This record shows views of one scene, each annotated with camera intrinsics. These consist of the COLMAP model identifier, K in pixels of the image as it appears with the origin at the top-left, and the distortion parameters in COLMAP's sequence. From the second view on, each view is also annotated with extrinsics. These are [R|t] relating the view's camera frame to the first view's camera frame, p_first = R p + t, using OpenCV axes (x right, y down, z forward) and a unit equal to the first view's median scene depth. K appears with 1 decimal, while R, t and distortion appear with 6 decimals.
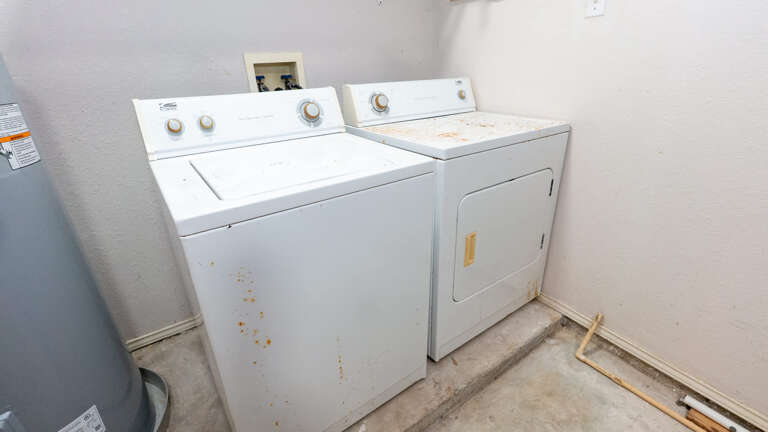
lens RADIAL K [[351.1, 0, 387.8], [0, 351.1, 215.4], [0, 0, 1]] dist [-0.003583, 0.000794]
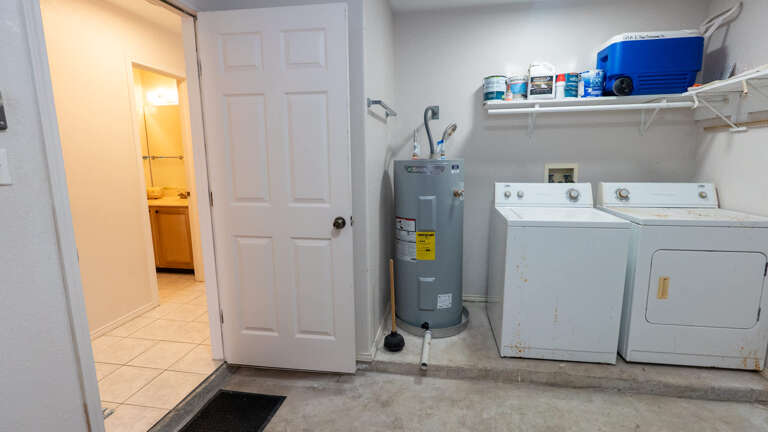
lens RADIAL K [[351.1, 0, 387.8], [0, 351.1, 215.4], [0, 0, 1]] dist [-0.003583, 0.000794]
pose [[0.706948, 0.132782, -0.694689, 0.354403], [-0.292221, 0.949298, -0.115931, 0.284981], [0.644073, 0.284960, 0.709906, -0.843978]]
